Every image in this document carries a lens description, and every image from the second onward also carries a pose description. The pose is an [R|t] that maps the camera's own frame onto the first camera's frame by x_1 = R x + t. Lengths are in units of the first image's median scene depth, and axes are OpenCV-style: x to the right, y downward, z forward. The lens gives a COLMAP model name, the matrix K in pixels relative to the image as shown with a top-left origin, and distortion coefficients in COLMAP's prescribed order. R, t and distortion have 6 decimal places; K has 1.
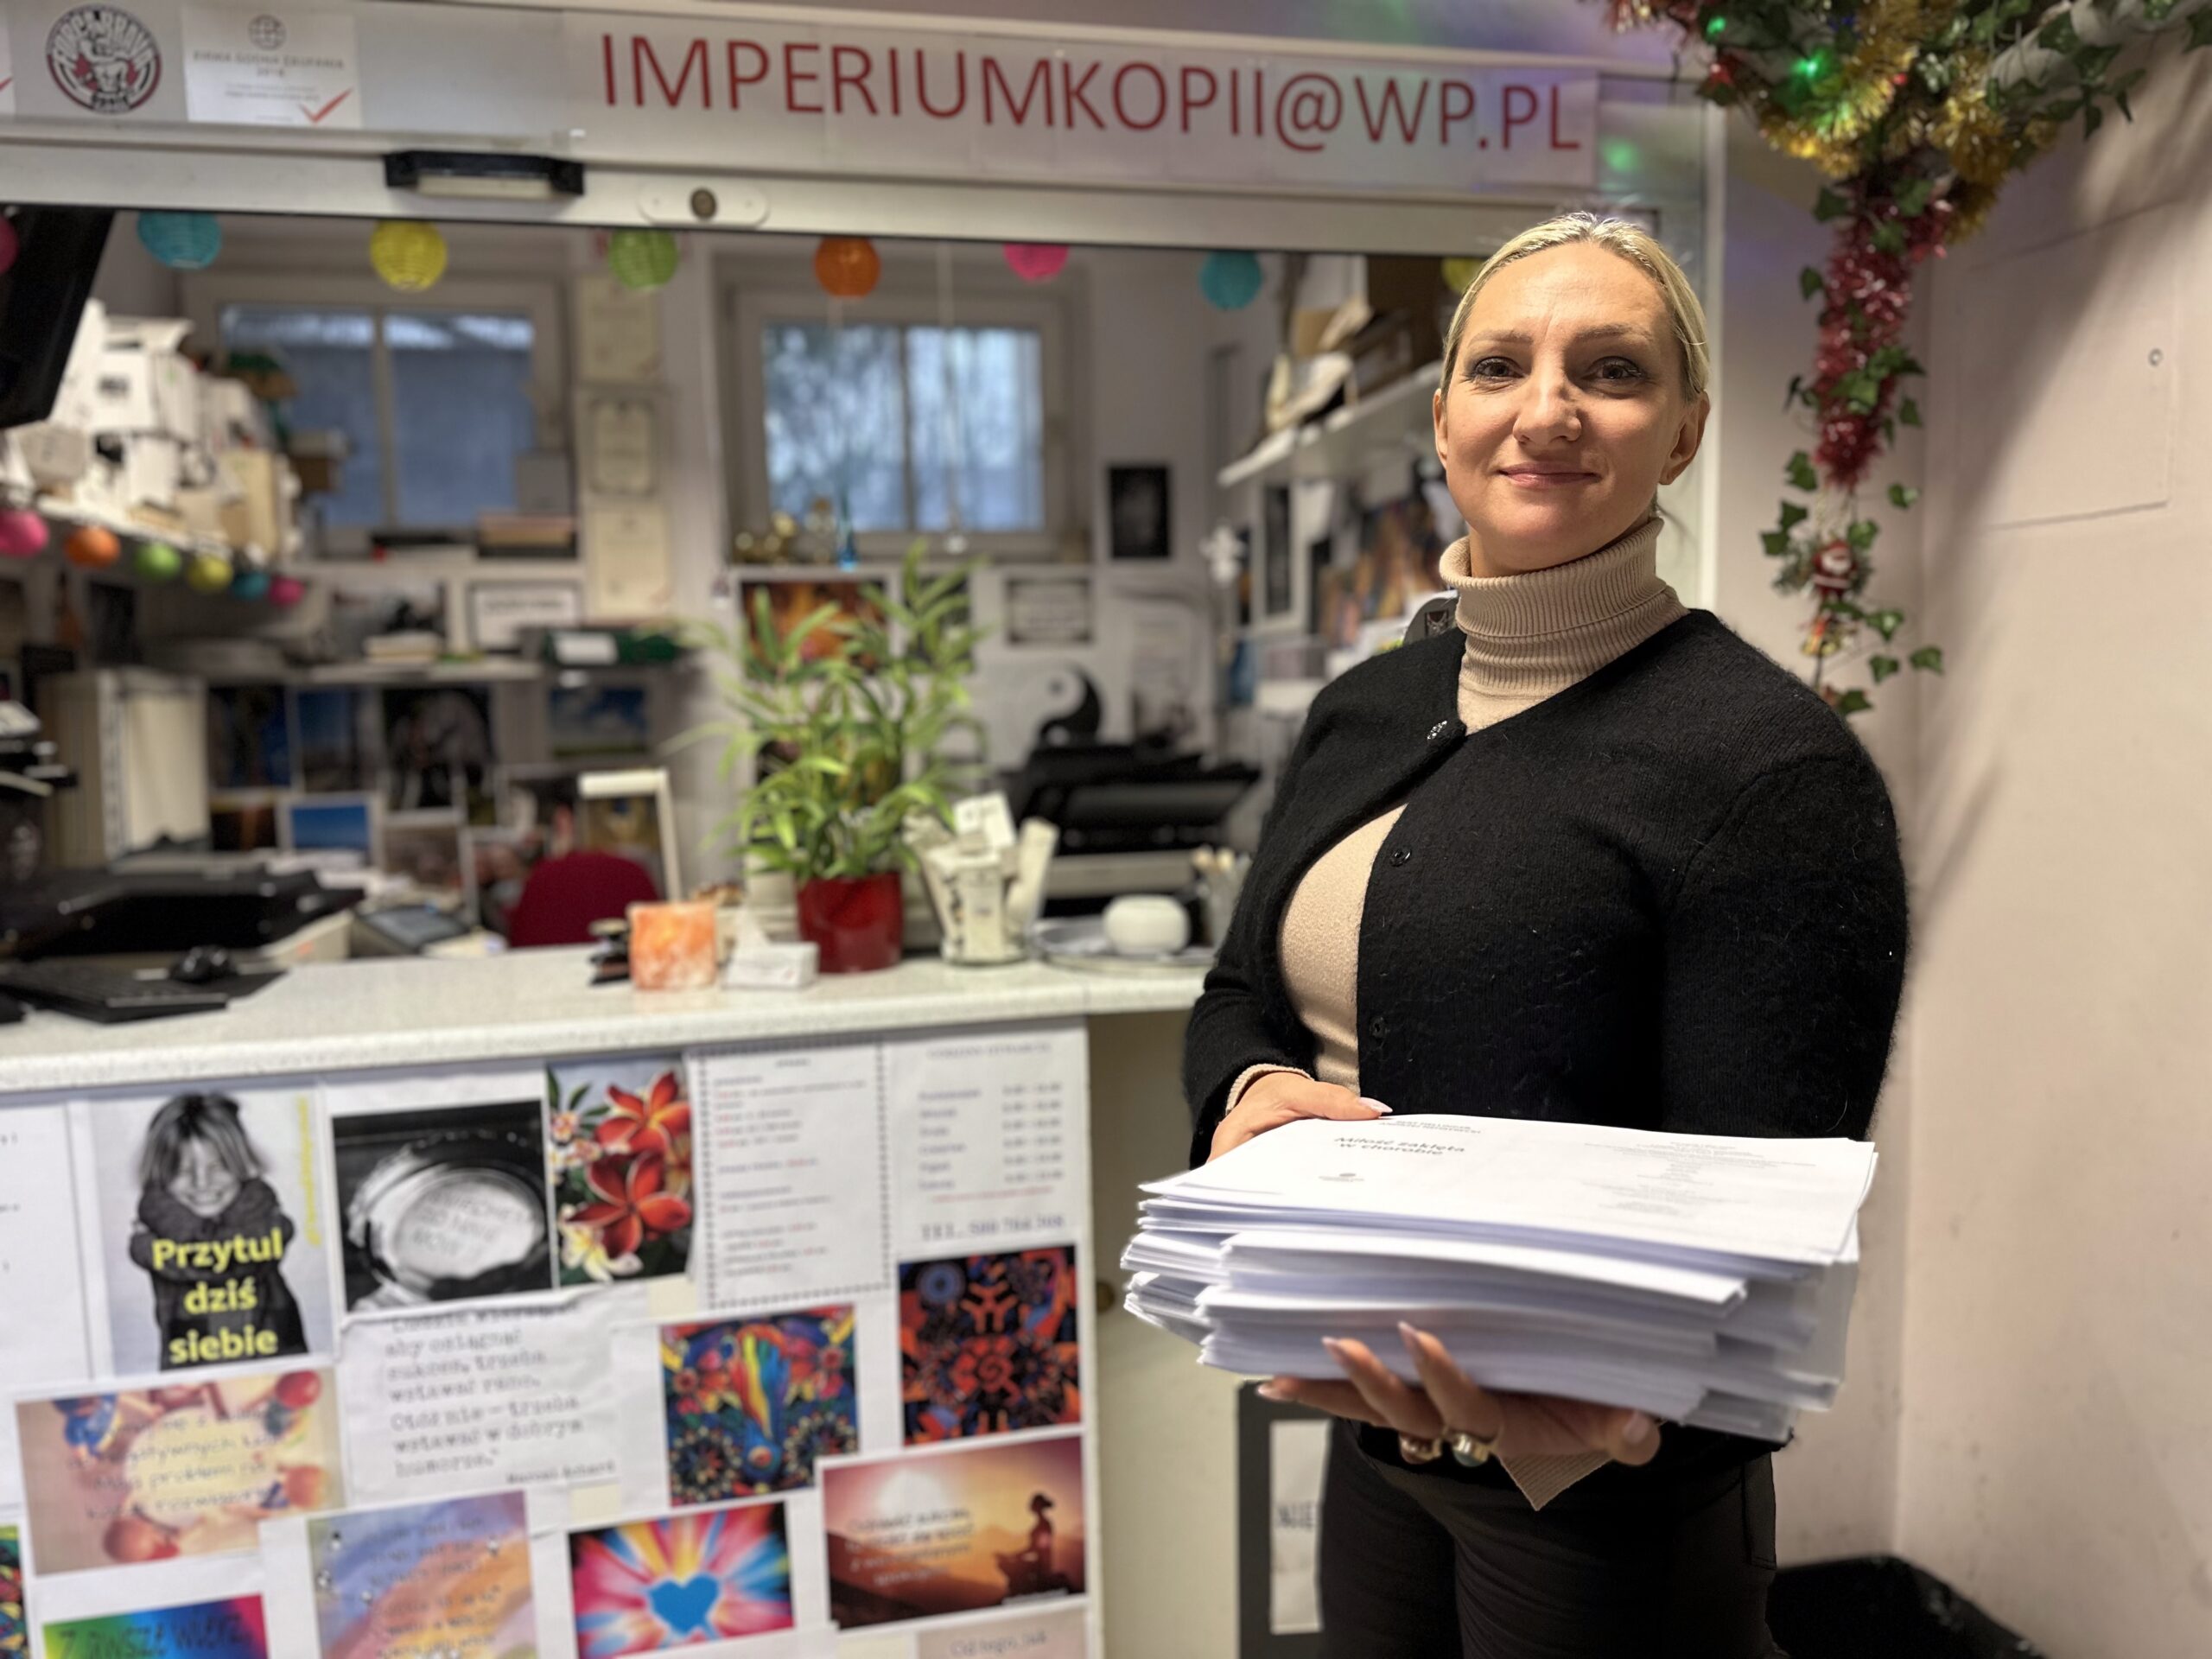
lens RADIAL K [[1525.9, 0, 1106.0], [0, 1525.9, 829.5], [0, 0, 1]] dist [0.034077, -0.037367]
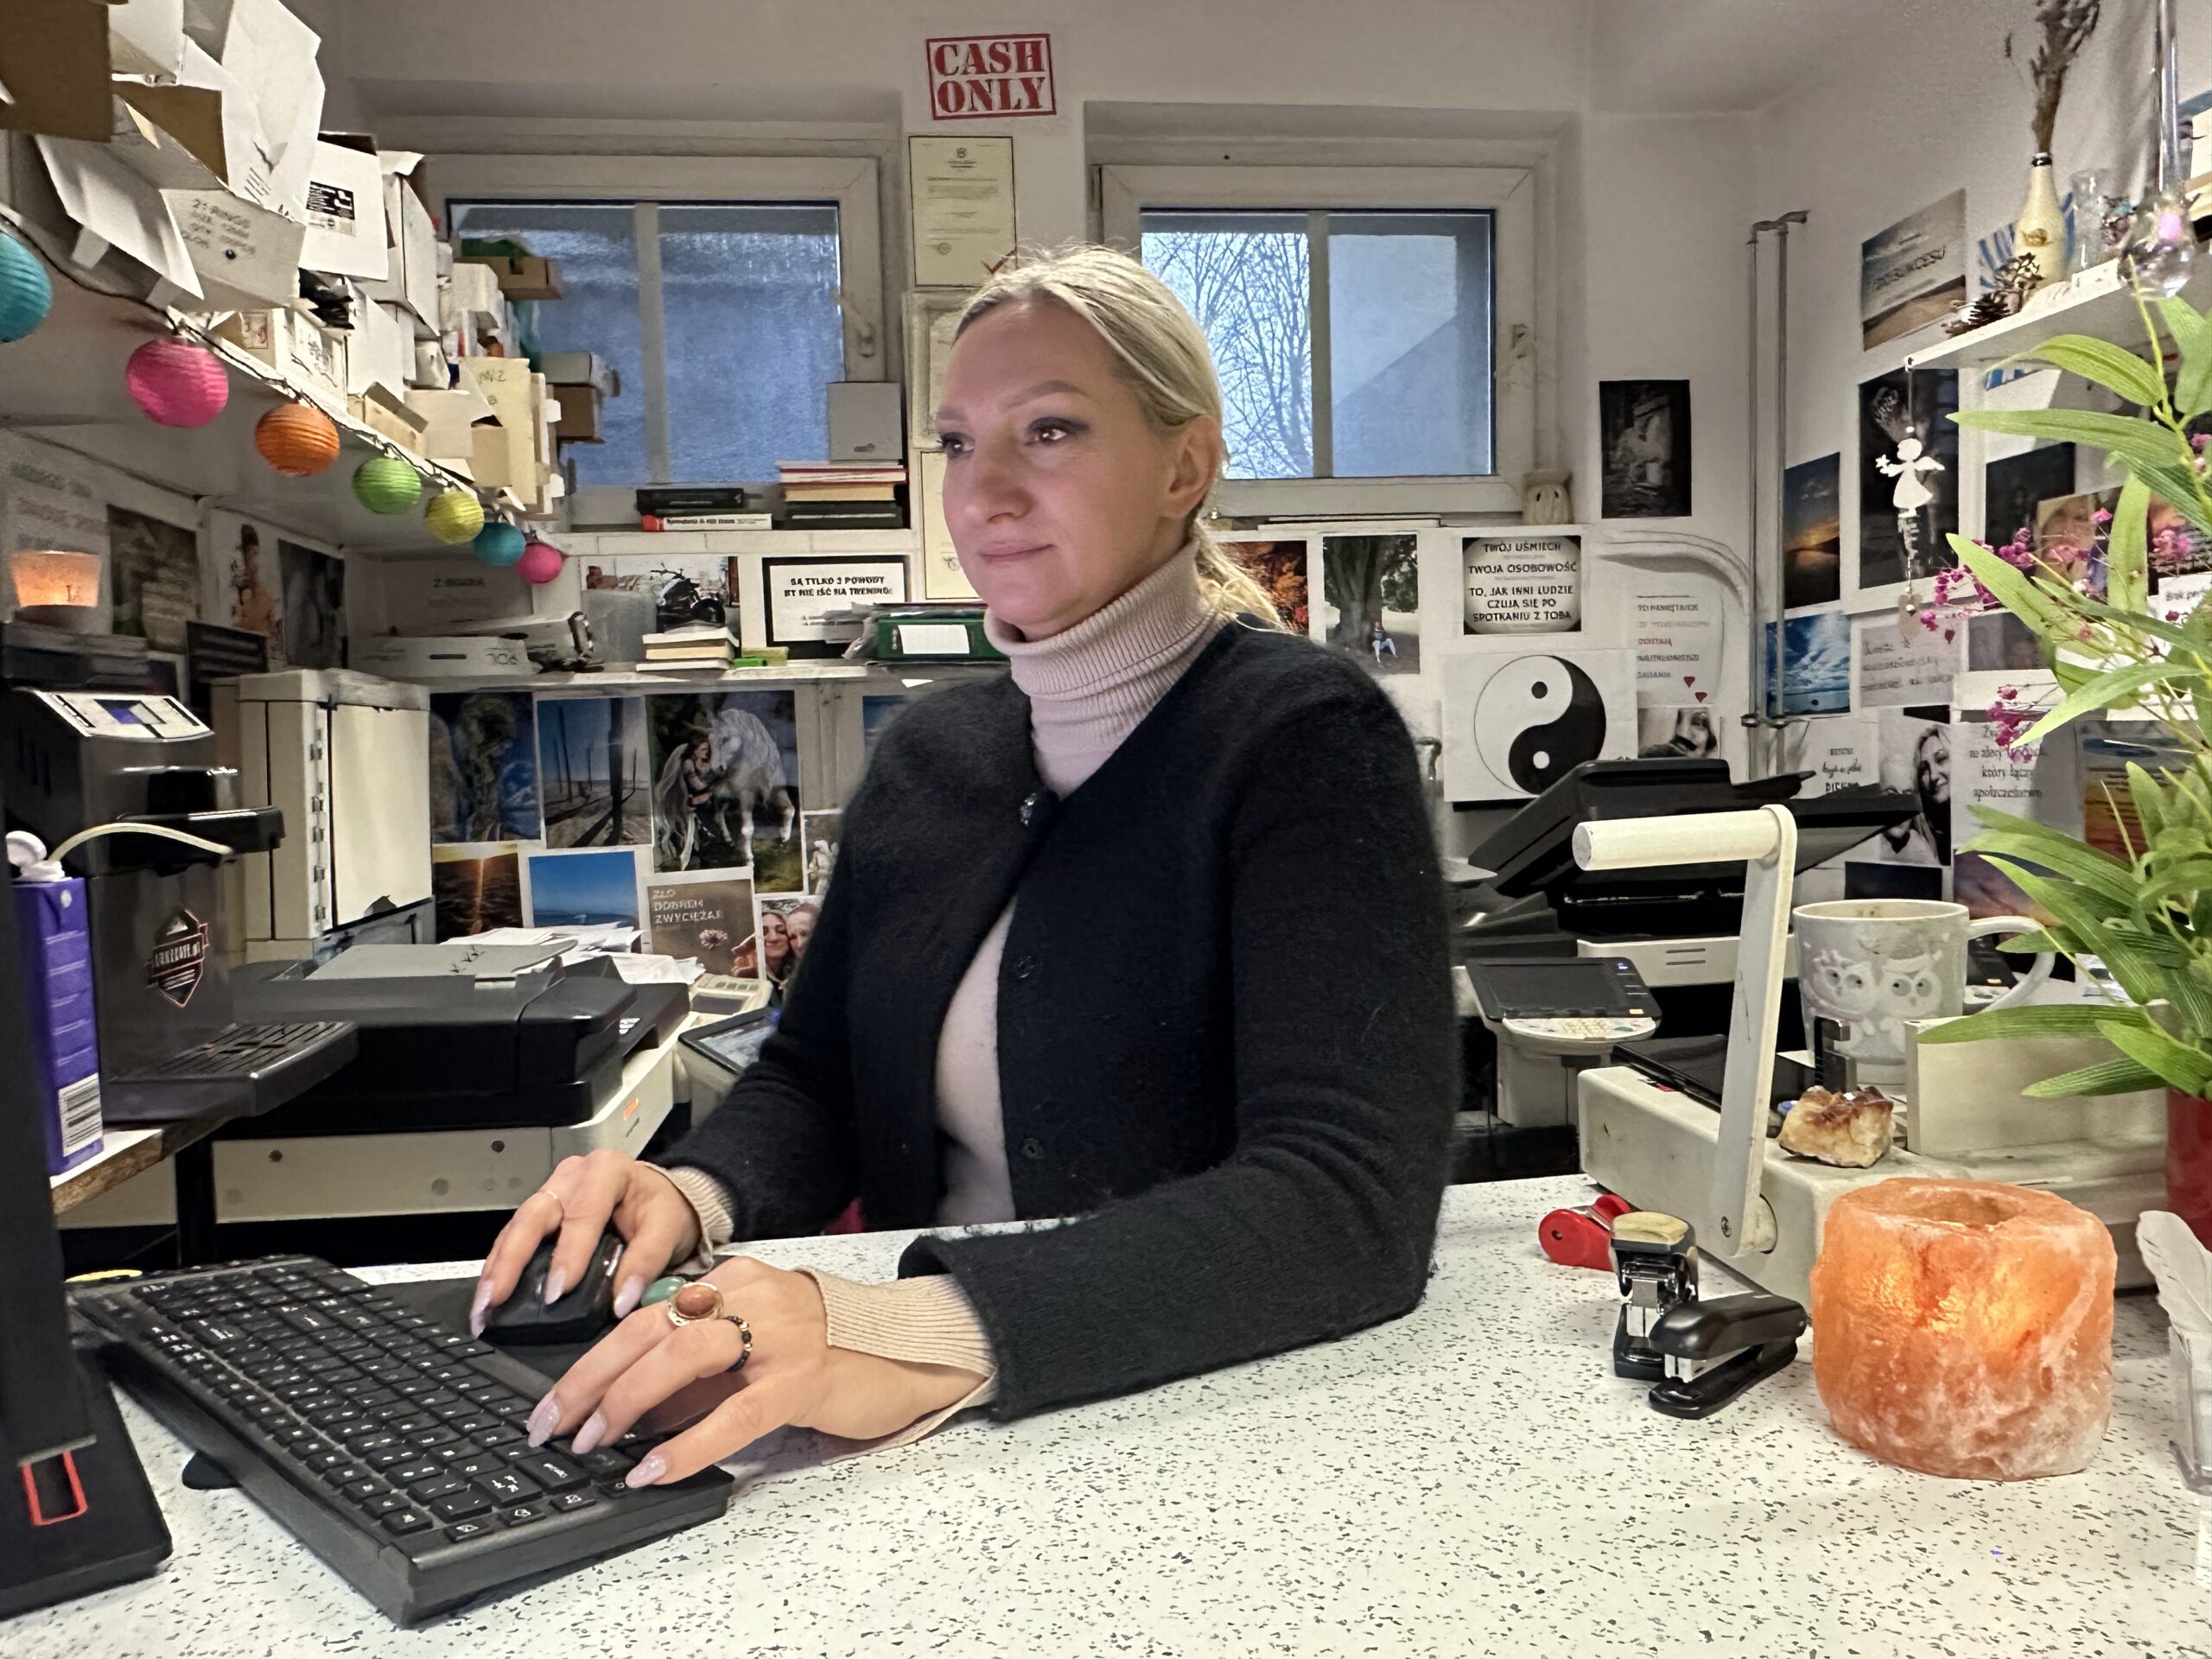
lens RADIAL K [[1545.2, 0, 1117.5], [0, 1545.2, 826.2], [0, 0, 1]] dist [-0.010591, -0.003704]
pose [[0.997171, -0.006794, -0.074853, -0.229106], [0.004890, 0.999661, -0.025588, -0.013756], [0.075001, 0.025150, 0.996866, 0.330518]]
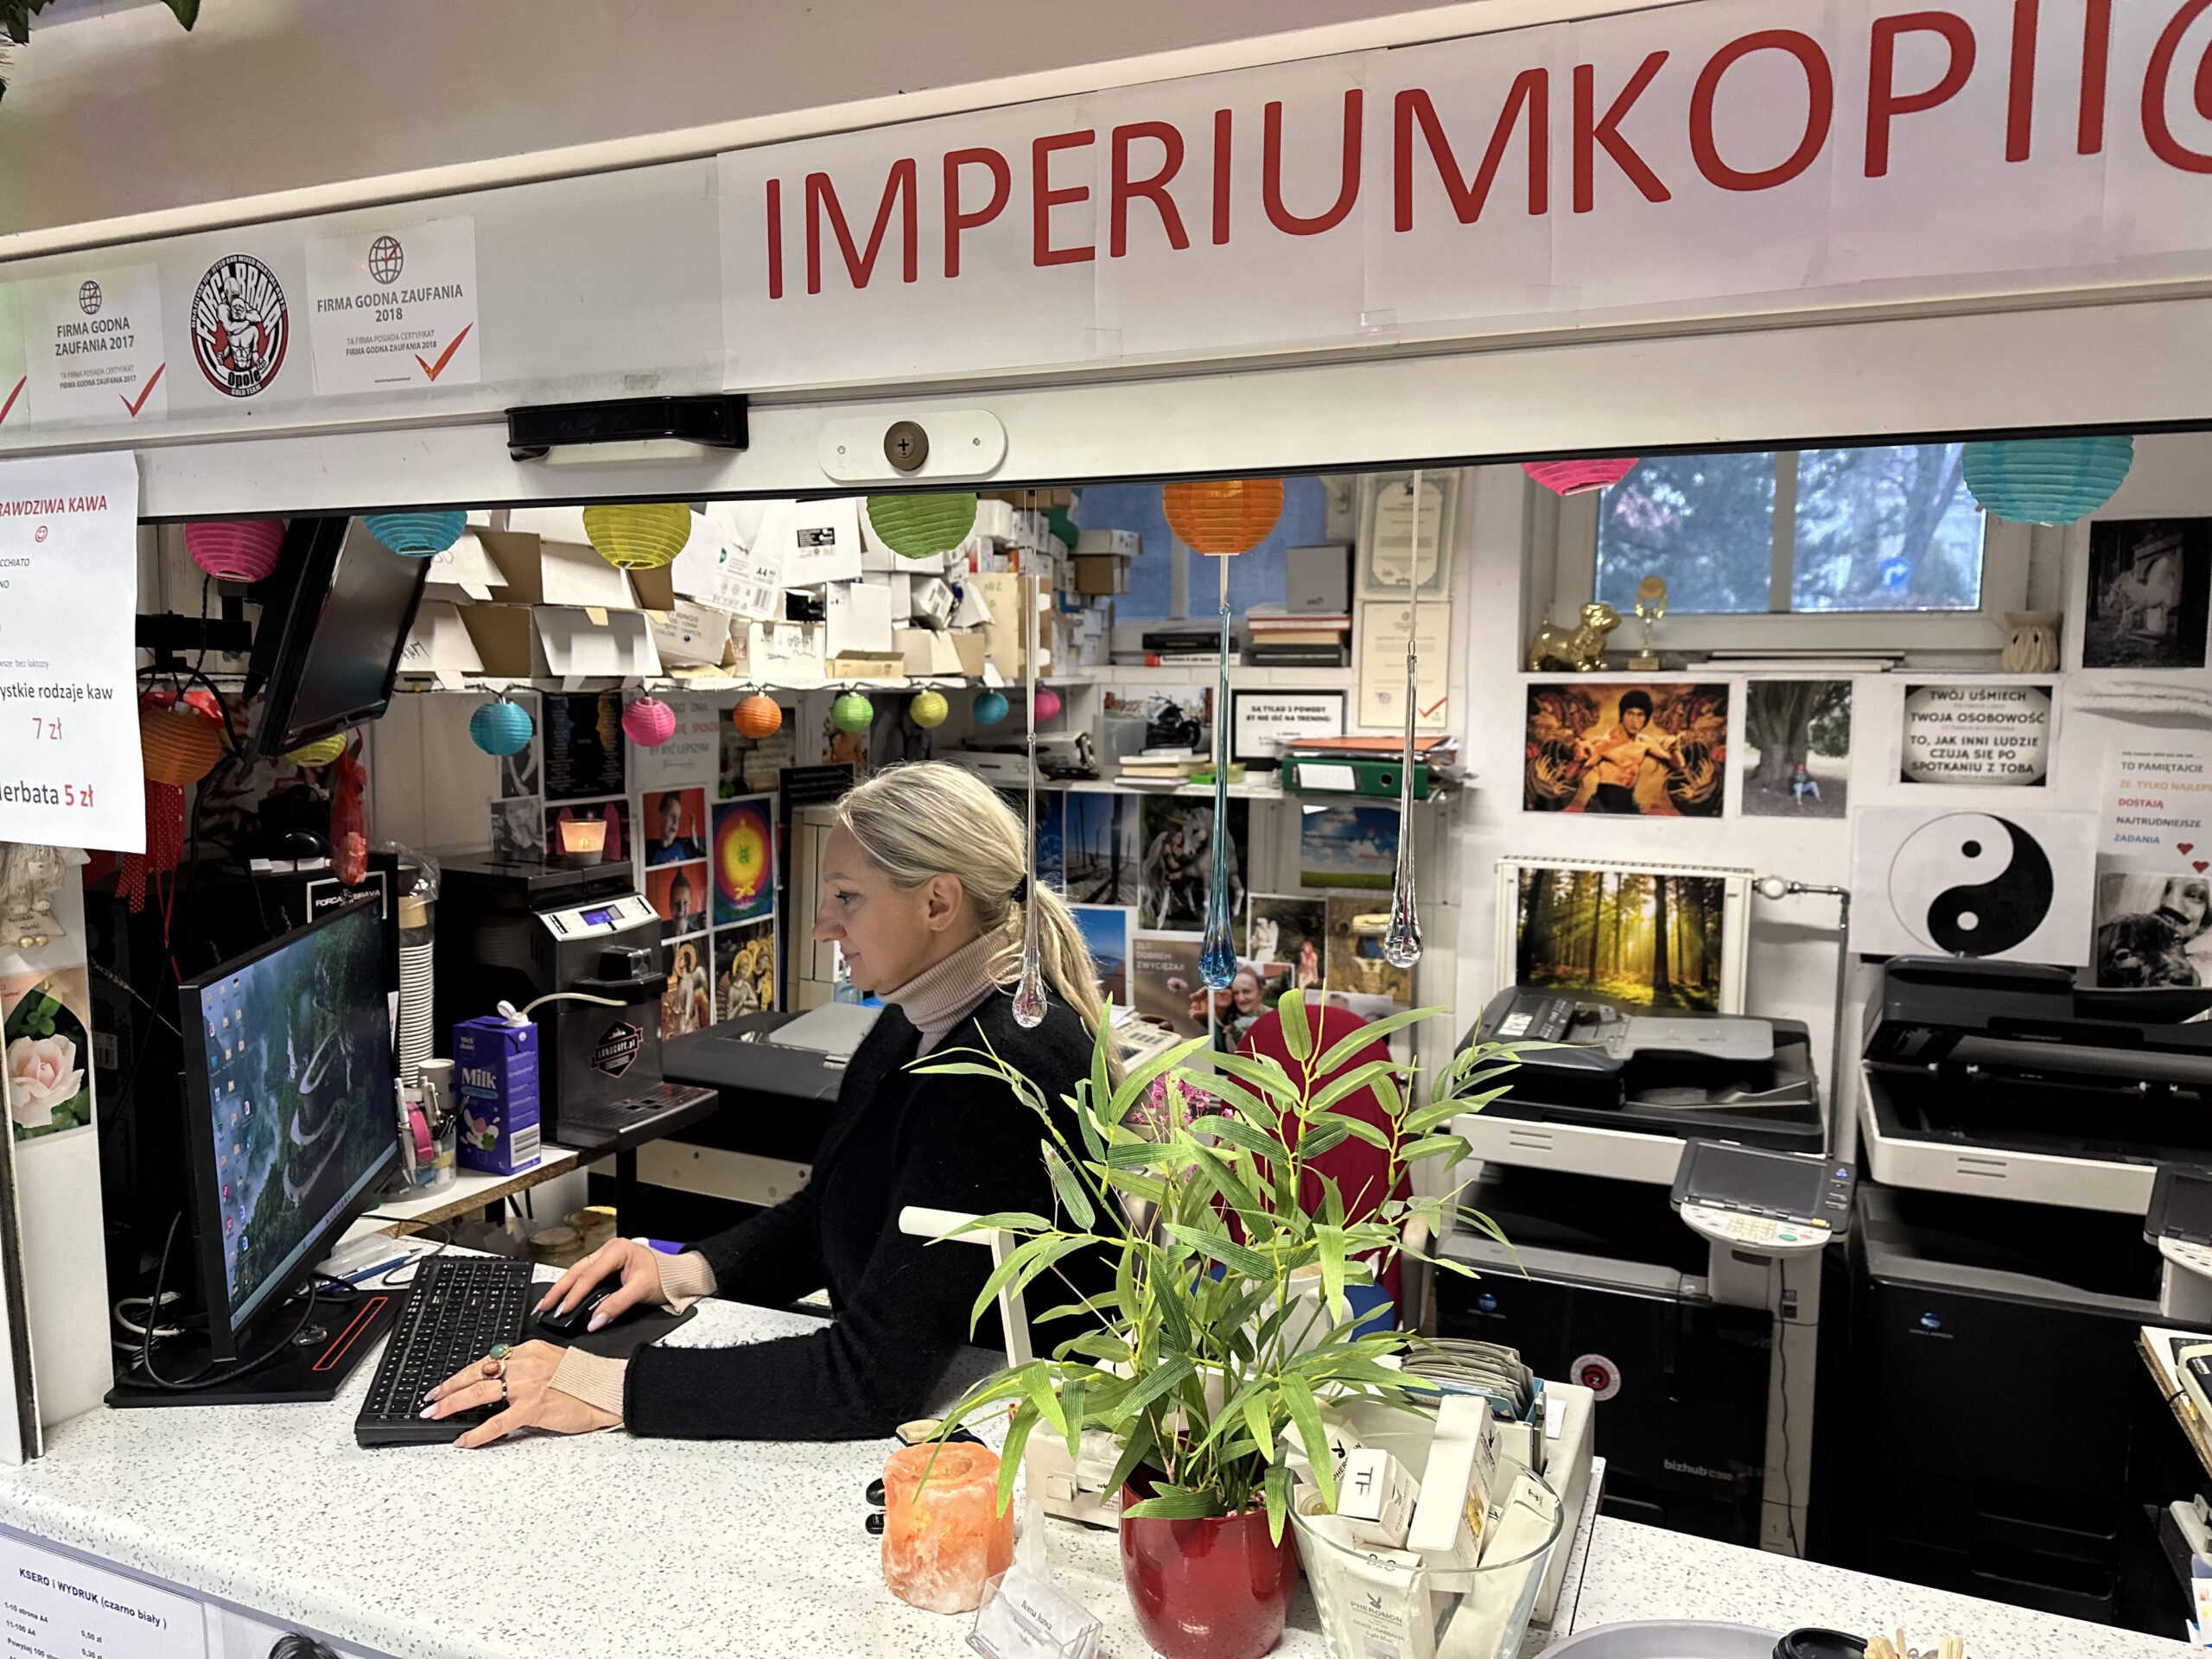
lens RADIAL K [[1522.4, 0, 1132.3], [0, 1522.4, 803.9], [0, 0, 1]] dist [0.079182, -0.127057]
pose [[0.821692, 0.080069, -0.564279, 0.062816], [-0.078740, 0.996536, 0.026745, -0.132156], [0.564466, 0.022455, 0.825151, 0.257922]]
